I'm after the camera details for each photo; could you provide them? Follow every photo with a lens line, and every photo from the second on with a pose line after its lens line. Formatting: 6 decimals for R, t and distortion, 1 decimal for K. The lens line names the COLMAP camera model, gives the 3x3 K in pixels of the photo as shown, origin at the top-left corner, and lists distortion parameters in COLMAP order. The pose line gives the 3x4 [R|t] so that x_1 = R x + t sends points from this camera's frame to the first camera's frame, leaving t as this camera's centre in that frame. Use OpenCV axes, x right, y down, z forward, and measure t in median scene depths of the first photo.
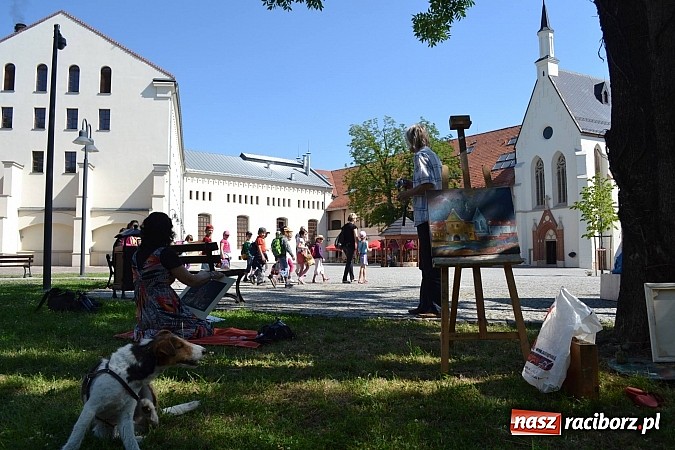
lens RADIAL K [[535.4, 0, 331.6], [0, 535.4, 227.7], [0, 0, 1]] dist [-0.078994, -0.009947]
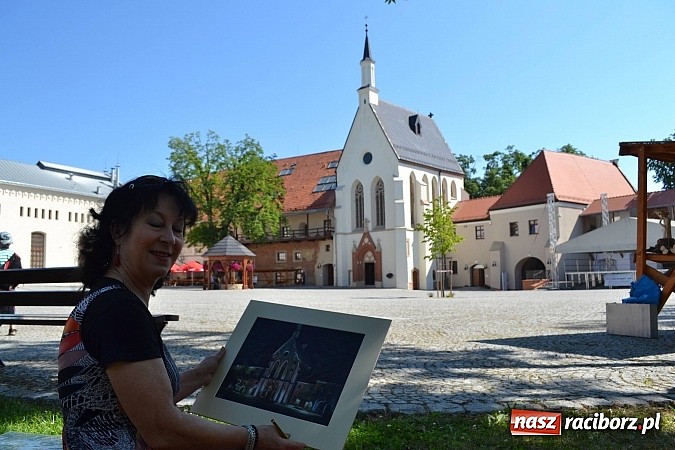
lens RADIAL K [[535.4, 0, 335.8], [0, 535.4, 224.0], [0, 0, 1]] dist [-0.078994, -0.009947]
pose [[0.934542, 0.025605, 0.354931, -0.019478], [-0.009244, 0.998818, -0.047715, 0.000497], [-0.355733, 0.041311, 0.933674, 0.040687]]
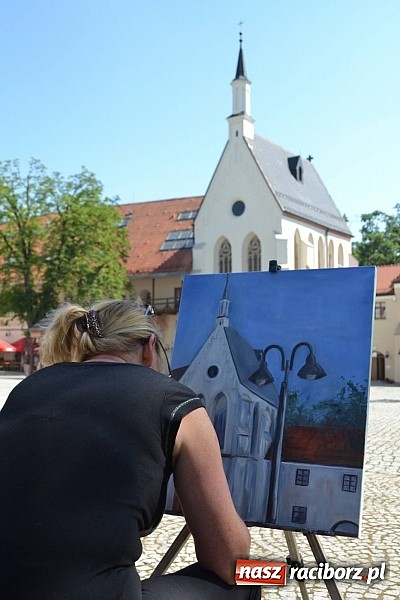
lens RADIAL K [[646.1, 0, 202.4], [0, 646.1, 296.4], [0, 0, 1]] dist [-0.048663, 0.000000]
pose [[0.889147, 0.057671, 0.453972, -0.068749], [-0.038453, 0.997934, -0.051461, 0.003644], [-0.456003, 0.028300, 0.889528, 0.162740]]
